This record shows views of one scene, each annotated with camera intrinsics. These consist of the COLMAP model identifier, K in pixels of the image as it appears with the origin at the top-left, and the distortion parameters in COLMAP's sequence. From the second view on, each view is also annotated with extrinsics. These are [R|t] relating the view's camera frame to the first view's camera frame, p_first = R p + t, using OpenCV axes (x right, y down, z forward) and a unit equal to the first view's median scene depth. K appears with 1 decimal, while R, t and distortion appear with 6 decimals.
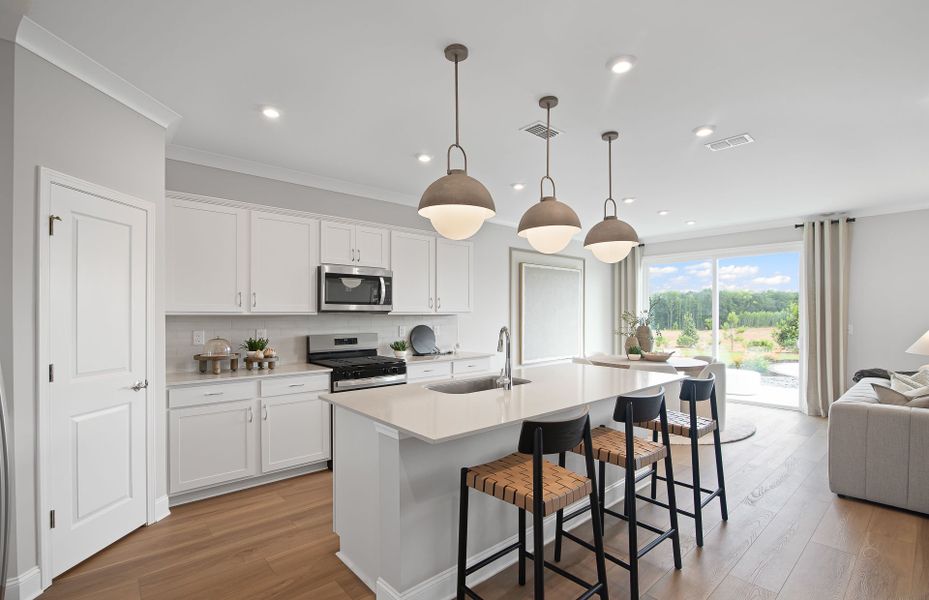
lens RADIAL K [[441.9, 0, 466.0], [0, 441.9, 308.5], [0, 0, 1]] dist [-0.002253, -0.000165]
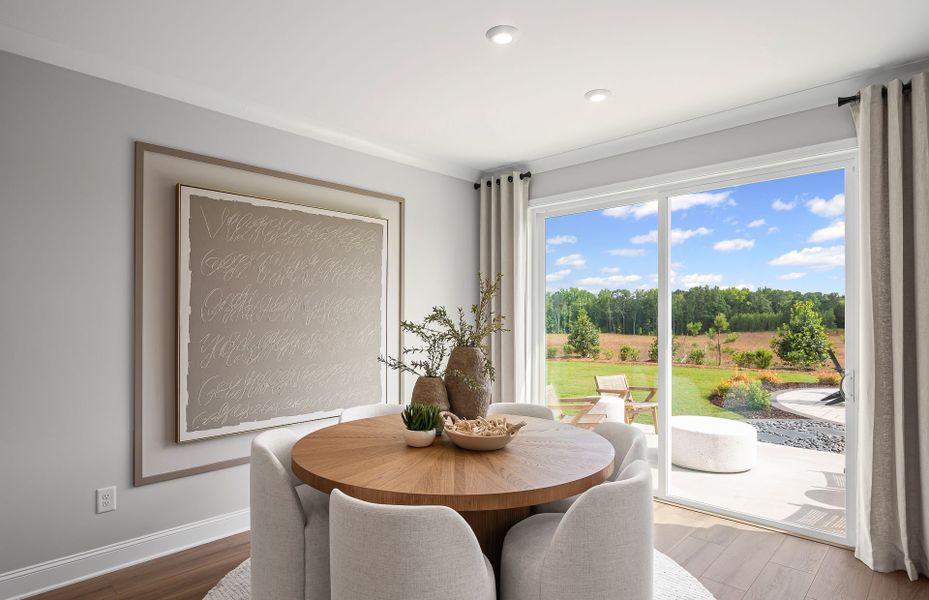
lens RADIAL K [[517.4, 0, 461.4], [0, 517.4, 308.3], [0, 0, 1]] dist [-0.003965, -0.001385]
pose [[0.997506, 0.001554, 0.070561, 0.200927], [-0.001291, 0.999992, -0.003773, 0.004599], [-0.070566, 0.003673, 0.997500, 0.303469]]
